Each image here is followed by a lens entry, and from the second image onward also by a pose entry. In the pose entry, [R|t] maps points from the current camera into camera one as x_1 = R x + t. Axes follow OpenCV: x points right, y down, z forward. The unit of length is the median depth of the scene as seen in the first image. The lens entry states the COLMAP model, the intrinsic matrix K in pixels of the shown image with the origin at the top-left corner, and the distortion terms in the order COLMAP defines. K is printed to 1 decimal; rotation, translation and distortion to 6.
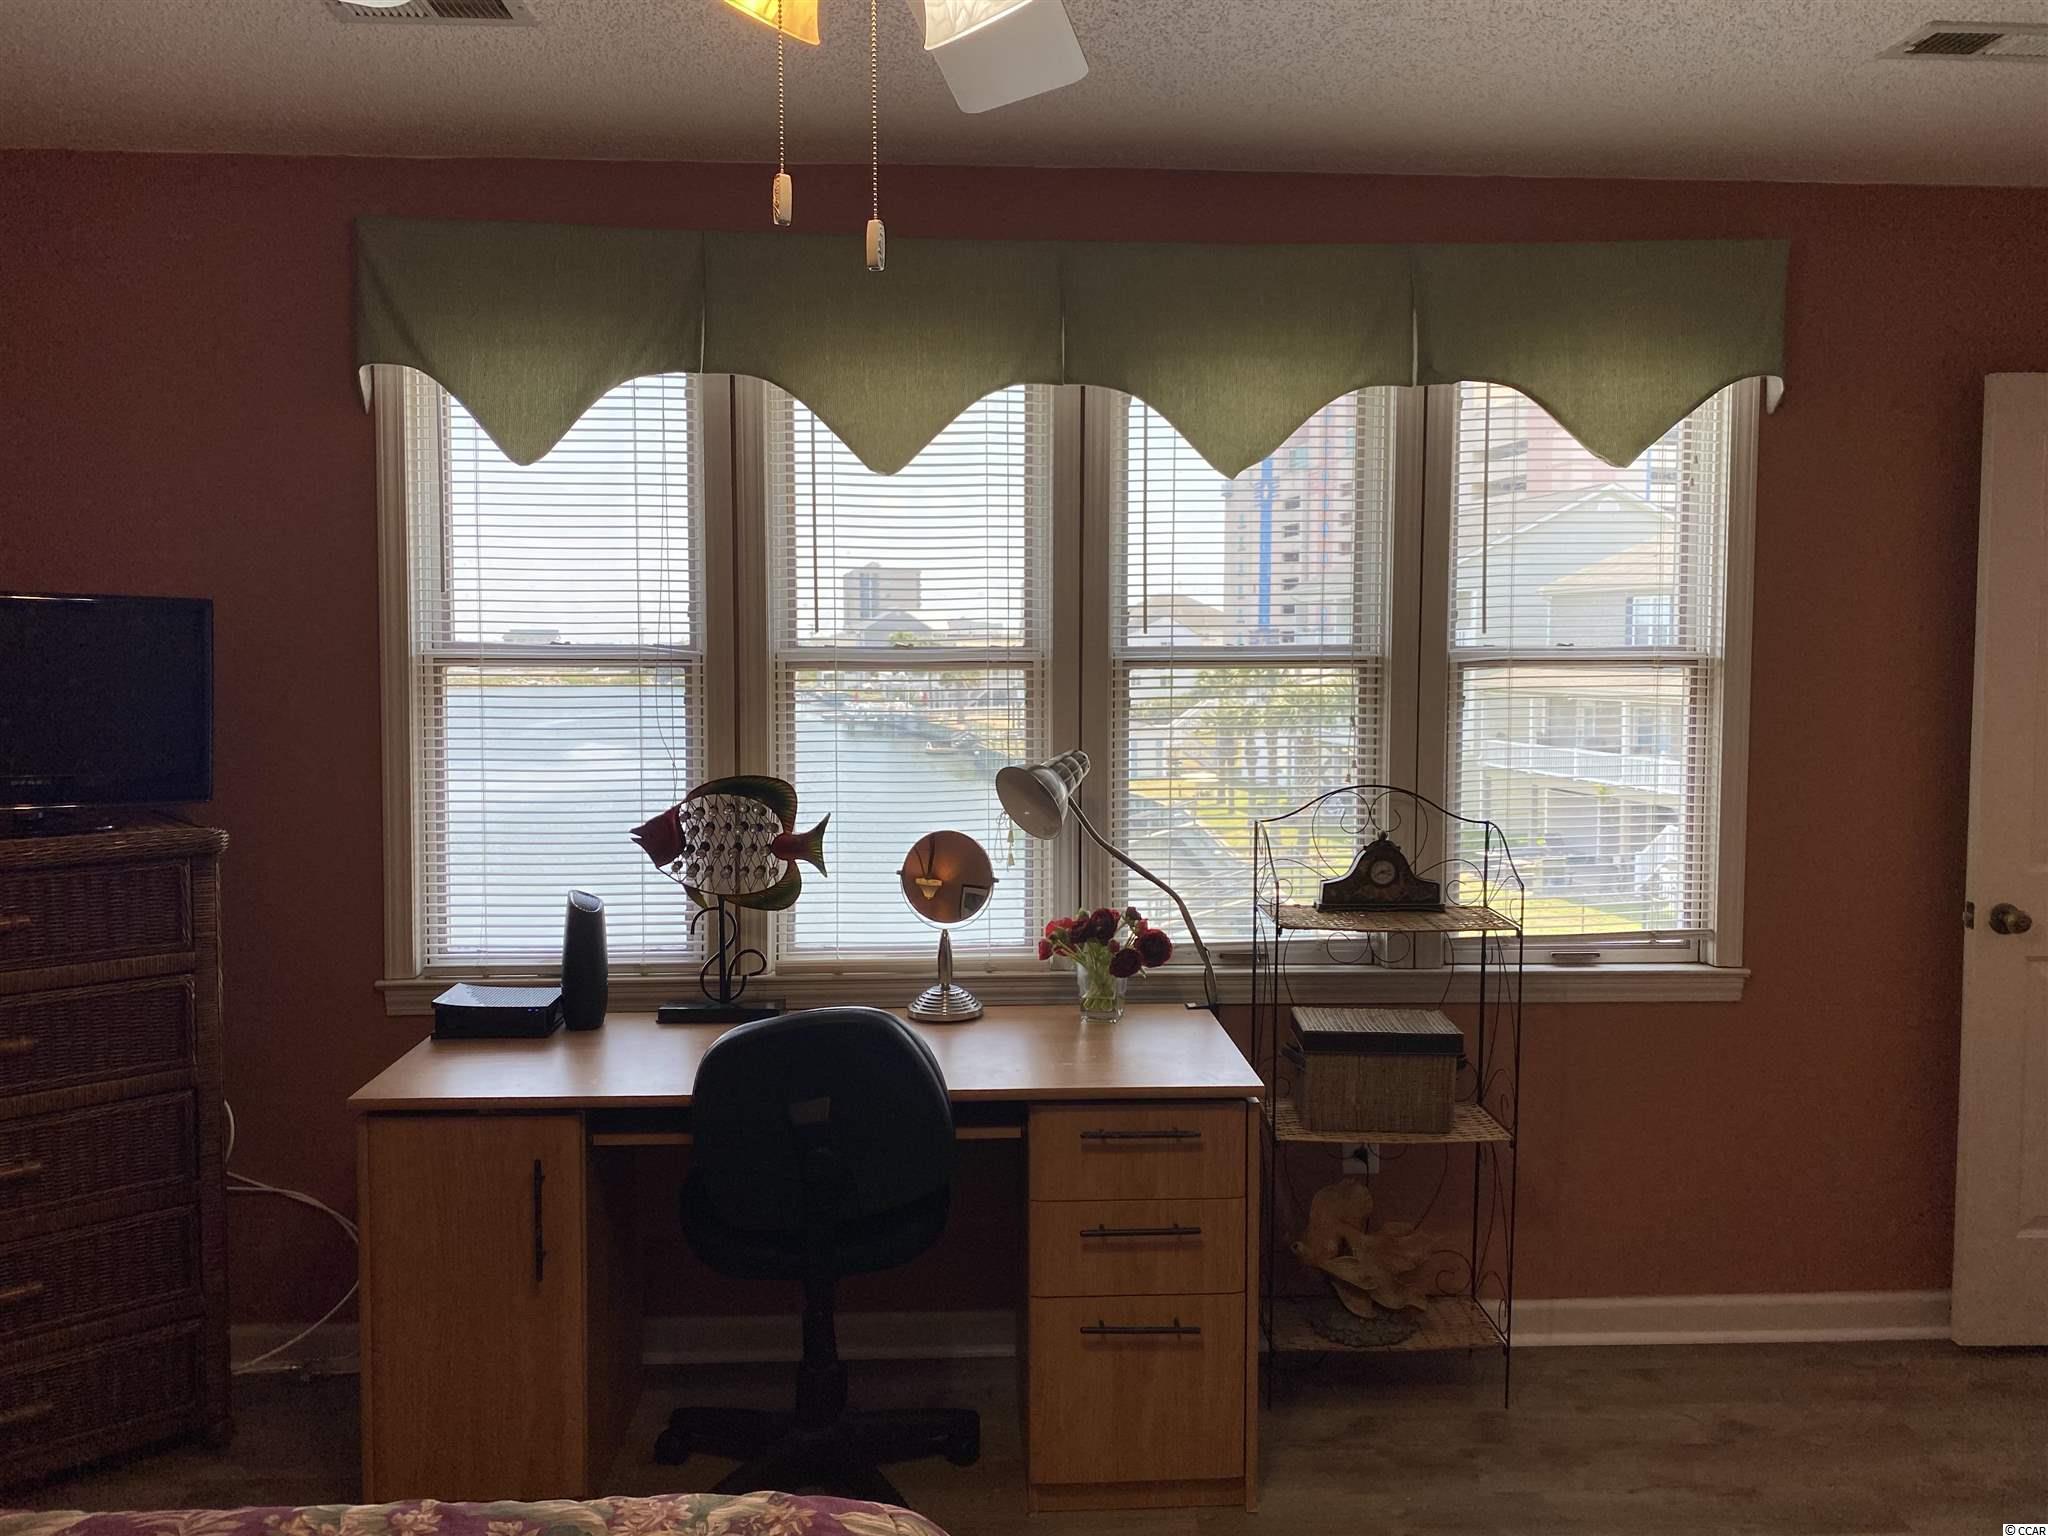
lens RADIAL K [[1577.6, 0, 1085.2], [0, 1577.6, 751.4], [0, 0, 1]] dist [0.051832, -0.050645]
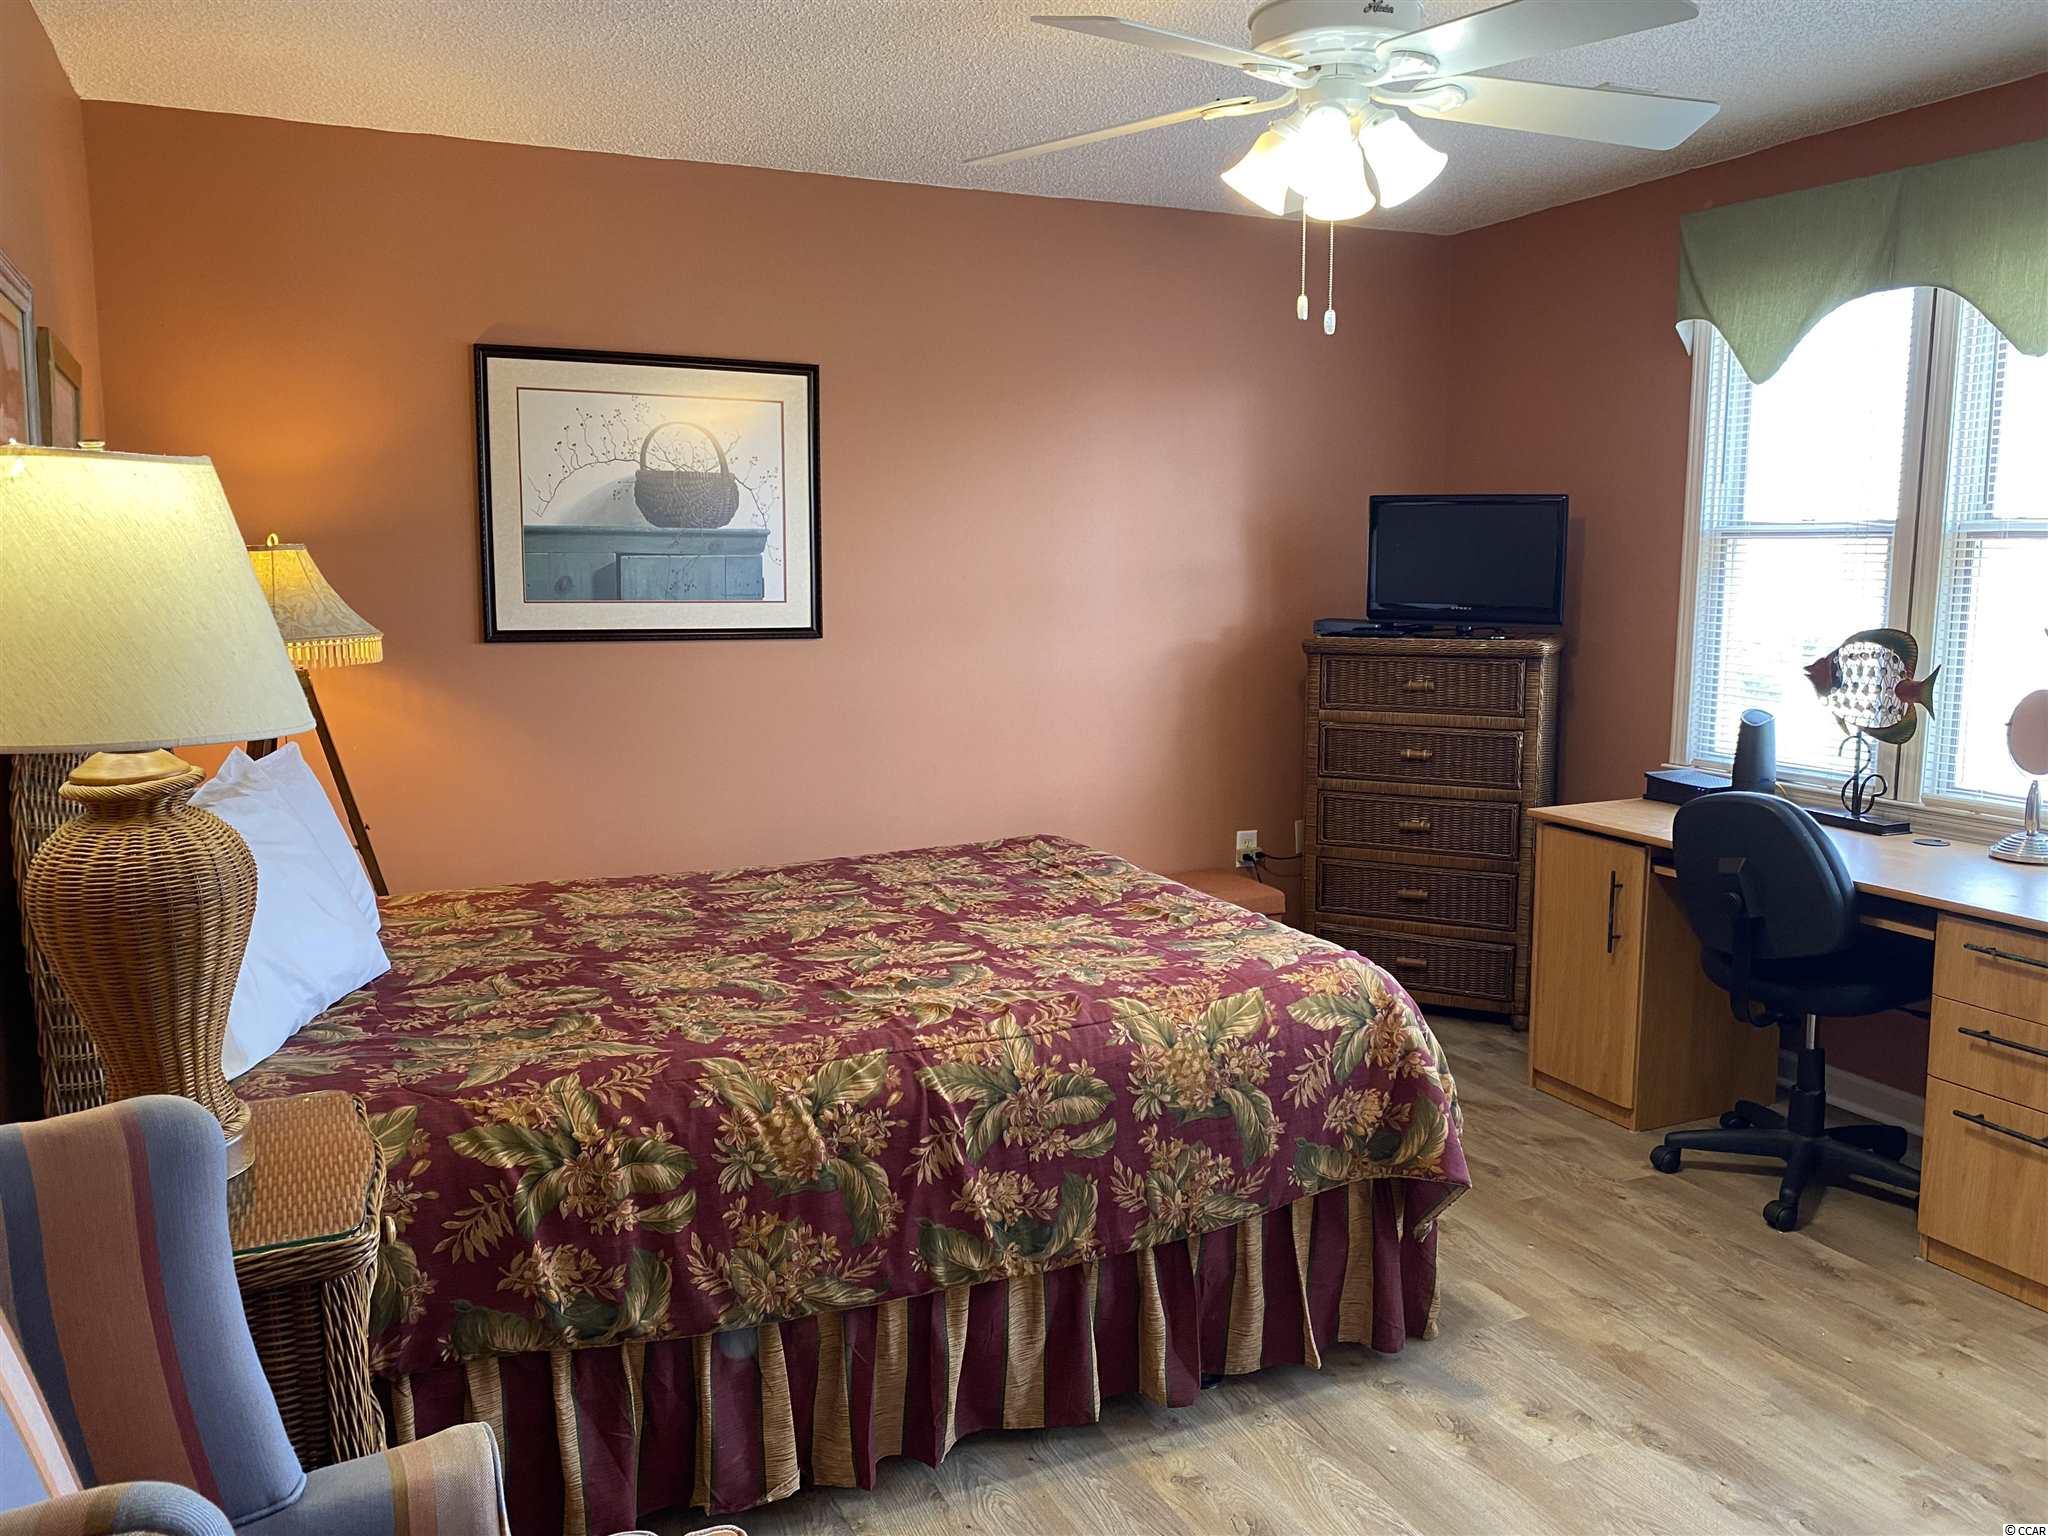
lens RADIAL K [[1577.6, 0, 1013.4], [0, 1577.6, 771.7], [0, 0, 1]] dist [0.051832, -0.050645]
pose [[0.374617, 0.135877, -0.917169, 0.673903], [-0.062913, 0.990649, 0.121066, 0.017435], [0.925043, 0.012349, 0.379662, -0.070923]]
